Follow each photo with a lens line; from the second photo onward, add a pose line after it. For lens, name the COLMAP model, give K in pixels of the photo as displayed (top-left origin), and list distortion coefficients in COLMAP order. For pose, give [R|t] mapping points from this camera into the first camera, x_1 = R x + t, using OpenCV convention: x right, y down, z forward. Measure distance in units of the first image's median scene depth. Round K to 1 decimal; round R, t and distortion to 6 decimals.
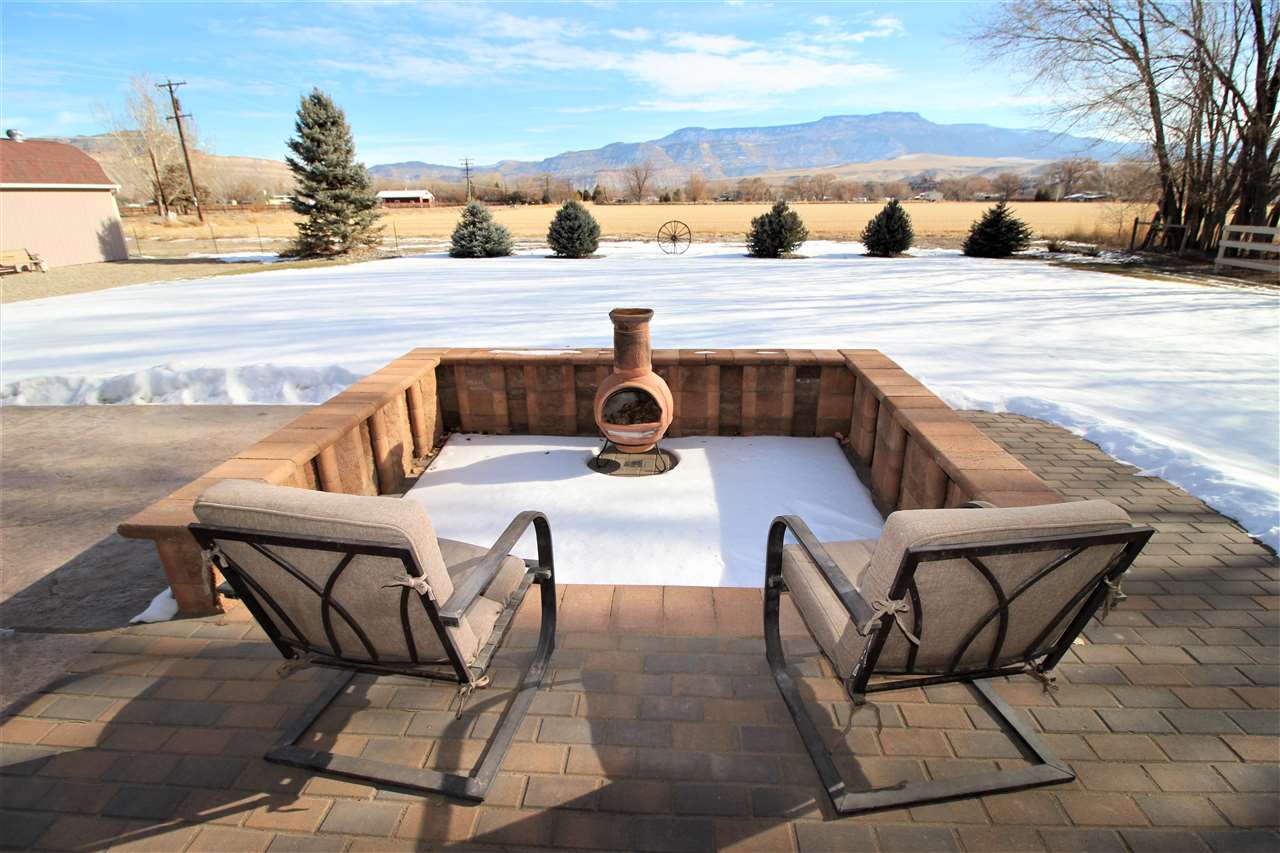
lens RADIAL K [[595.8, 0, 659.1], [0, 595.8, 424.5], [0, 0, 1]] dist [-0.003451, -0.010153]
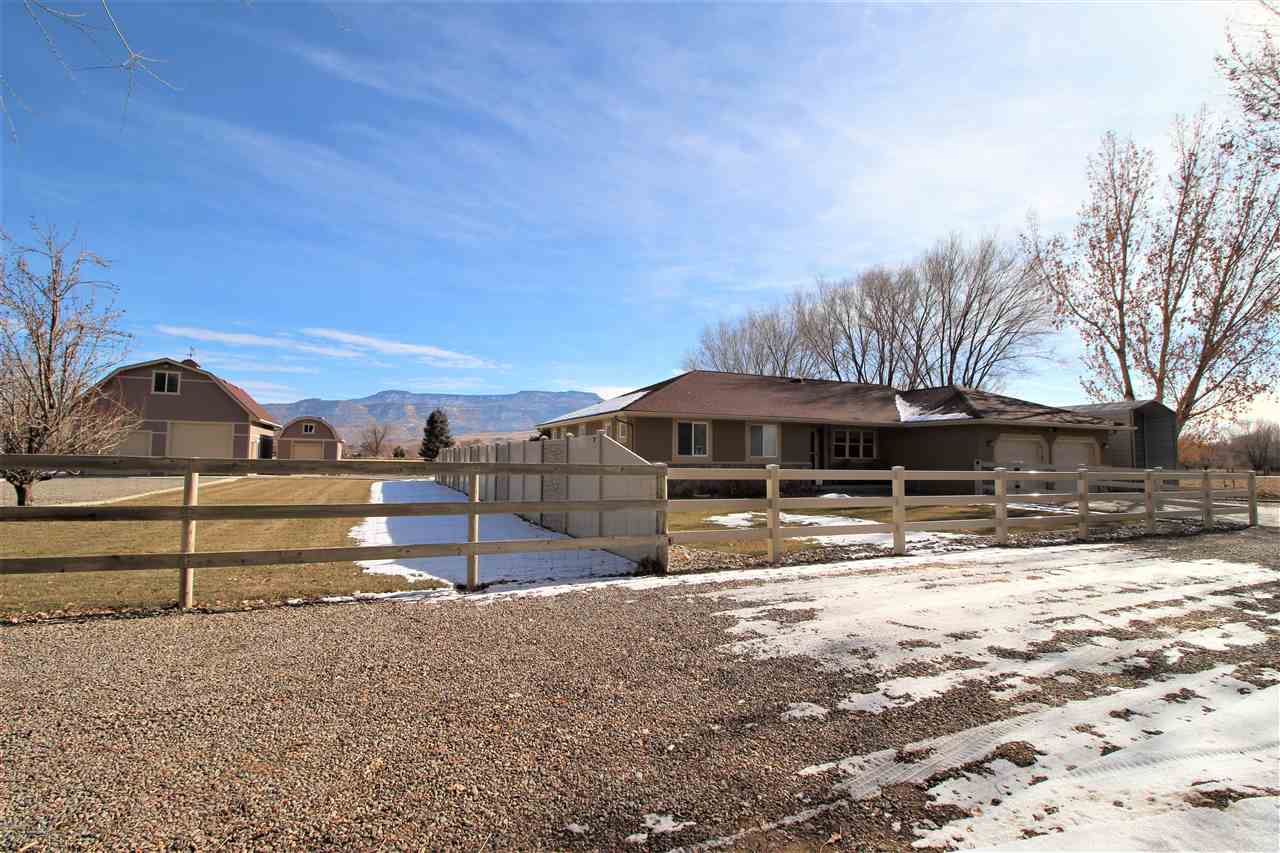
lens RADIAL K [[595.8, 0, 640.8], [0, 595.8, 424.0], [0, 0, 1]] dist [-0.003451, -0.010153]
pose [[0.900647, 0.051007, 0.431547, -0.324593], [0.129017, 0.916922, -0.377636, 0.192222], [-0.414957, 0.395794, 0.819242, -0.486966]]
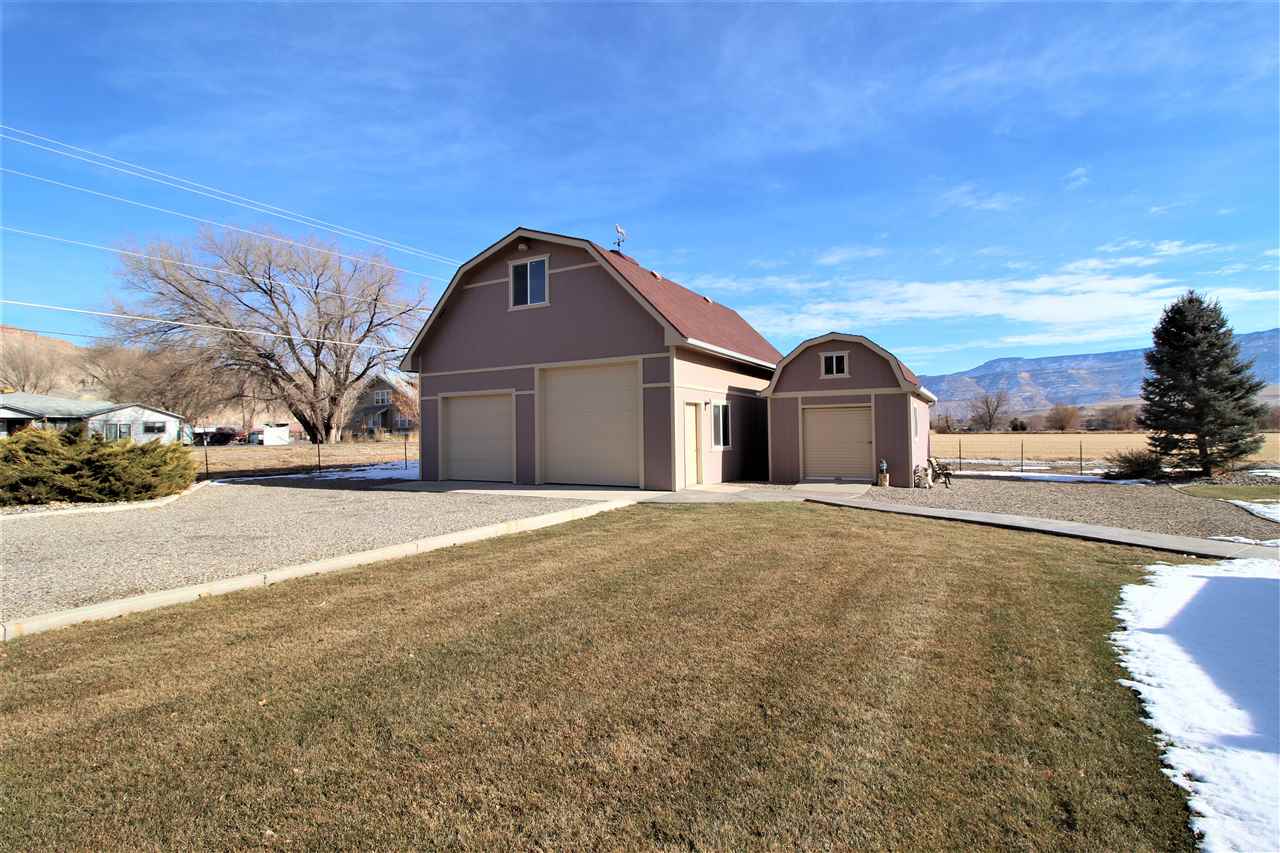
lens RADIAL K [[595.8, 0, 641.2], [0, 595.8, 420.4], [0, 0, 1]] dist [-0.003451, -0.010153]
pose [[0.879182, -0.005811, -0.476450, -0.322109], [-0.169478, 0.930723, -0.324086, 0.006879], [0.445326, 0.365679, 0.817290, 0.005307]]
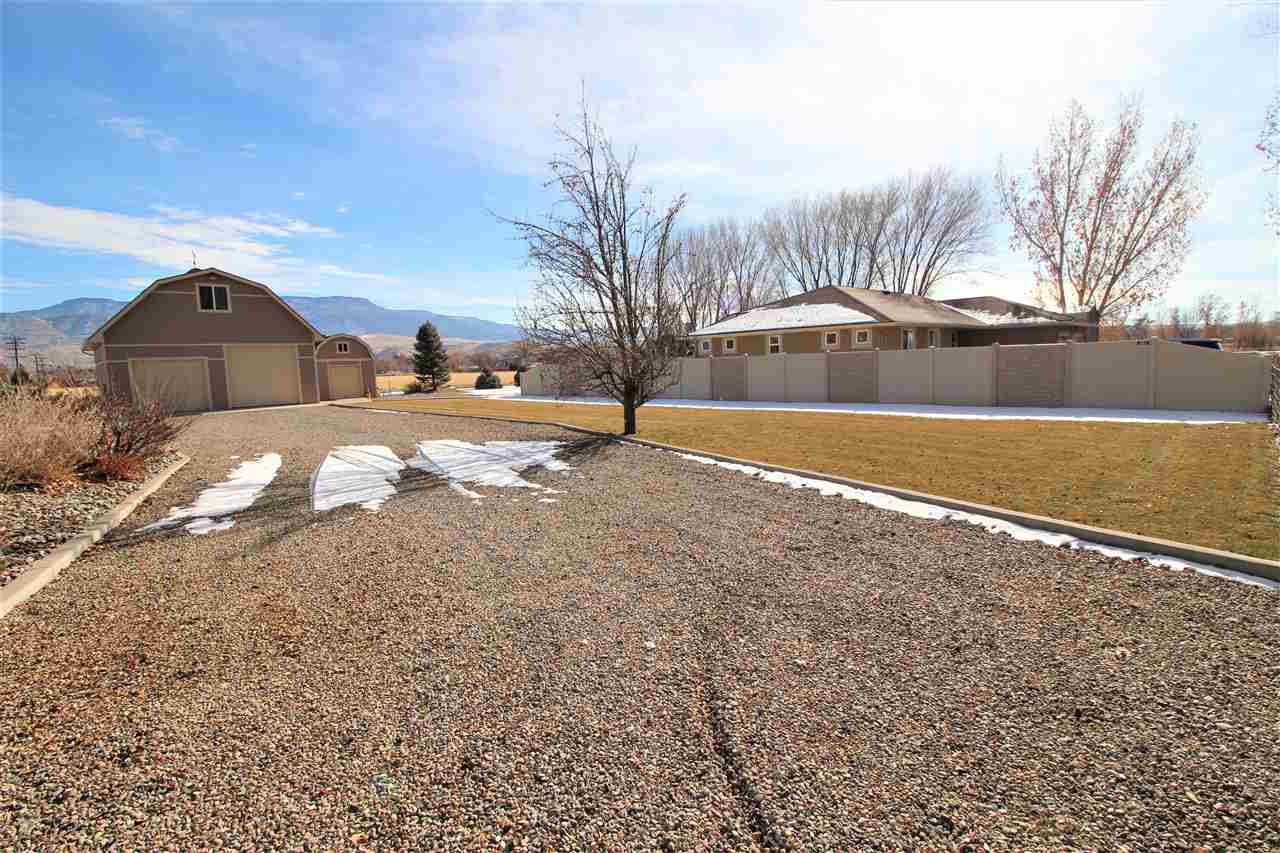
lens RADIAL K [[595.8, 0, 643.3], [0, 595.8, 422.3], [0, 0, 1]] dist [-0.003451, -0.010153]
pose [[0.692666, -0.083895, 0.716363, -0.615962], [0.278017, 0.947517, -0.157854, 0.143751], [-0.665523, 0.308501, 0.679637, -0.360306]]
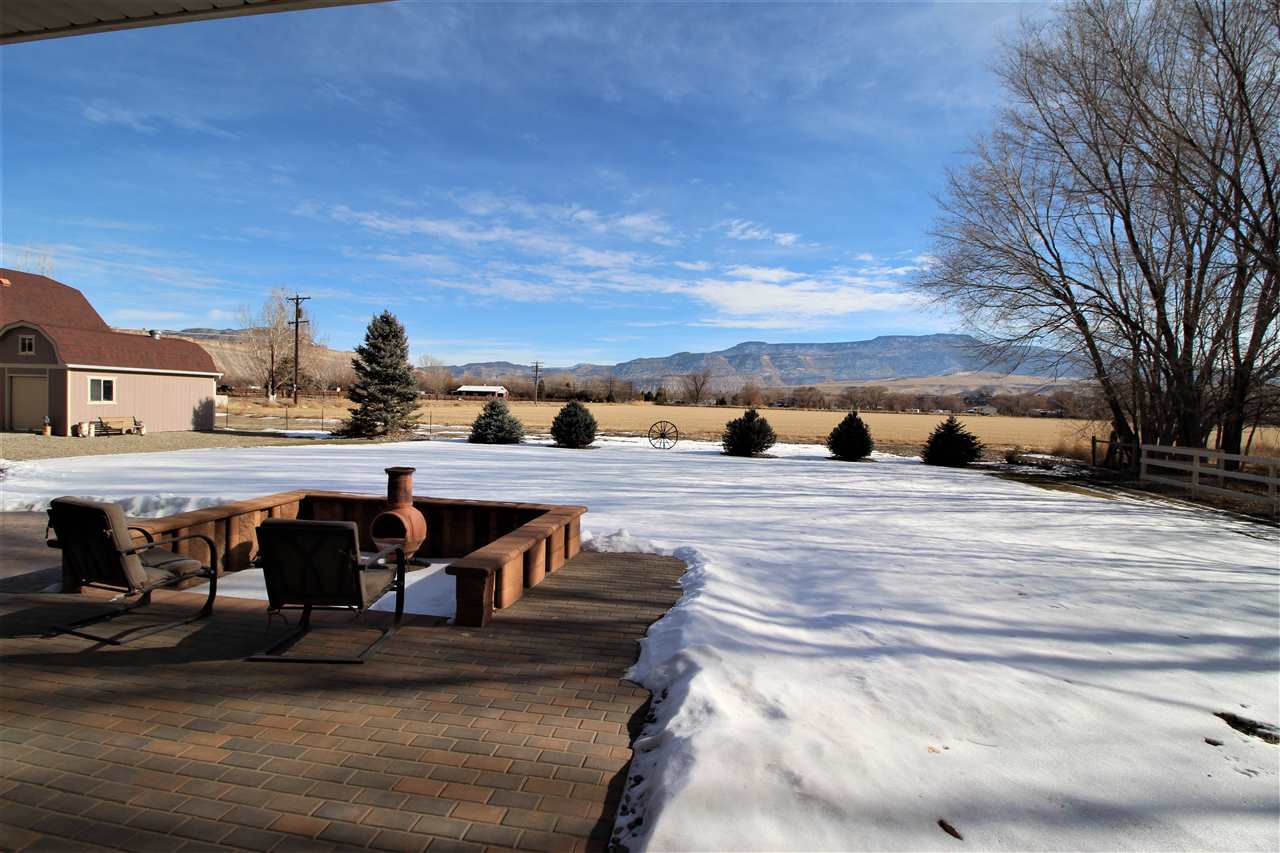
lens RADIAL K [[595.8, 0, 656.3], [0, 595.8, 463.0], [0, 0, 1]] dist [-0.003451, -0.010153]
pose [[0.993420, 0.050666, -0.102707, 0.053932], [-0.075236, 0.964868, -0.251731, 0.009991], [0.086345, 0.257802, 0.962332, -0.033007]]
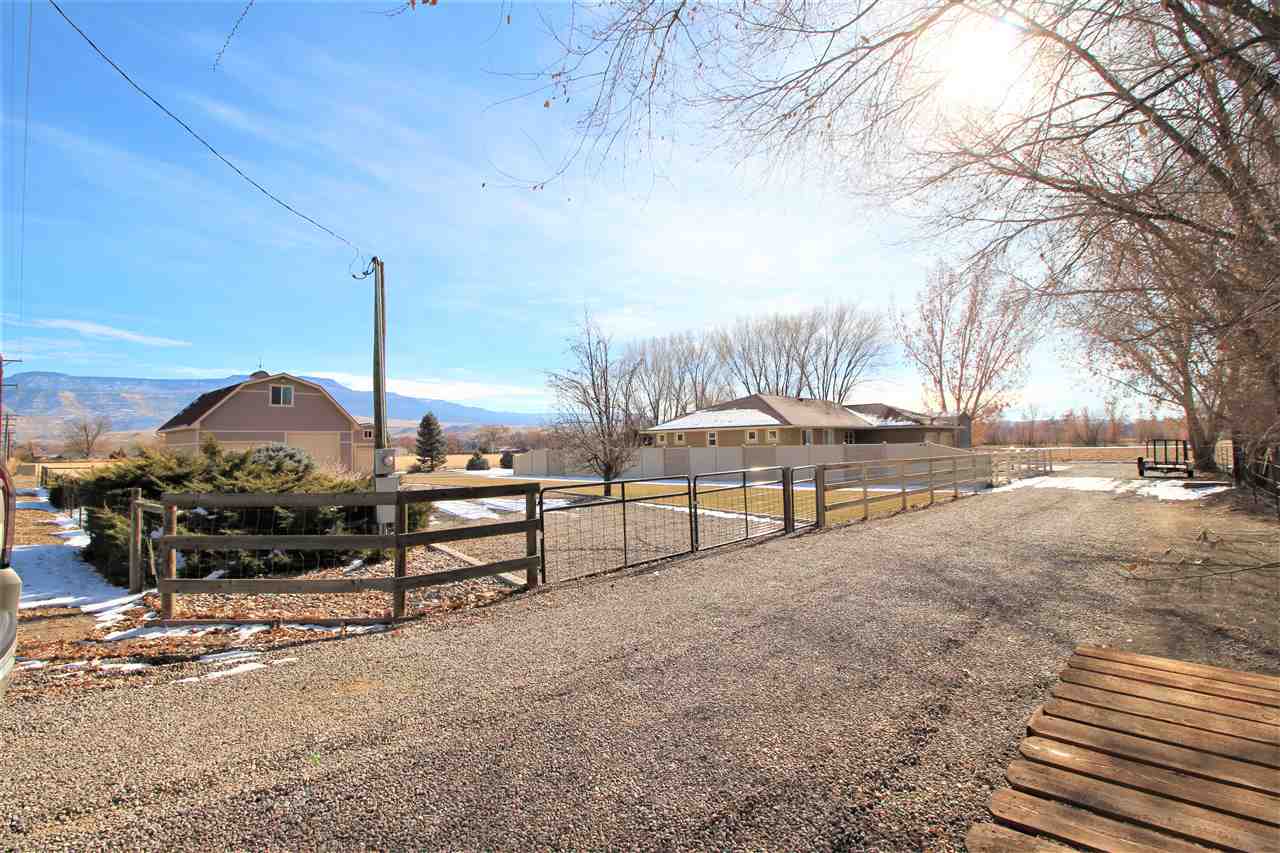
lens RADIAL K [[595.8, 0, 641.6], [0, 595.8, 423.5], [0, 0, 1]] dist [-0.003451, -0.010153]
pose [[0.653743, 0.029172, 0.756154, -0.731518], [0.276708, 0.920837, -0.274757, 0.178656], [-0.704310, 0.388855, 0.593919, -0.459467]]
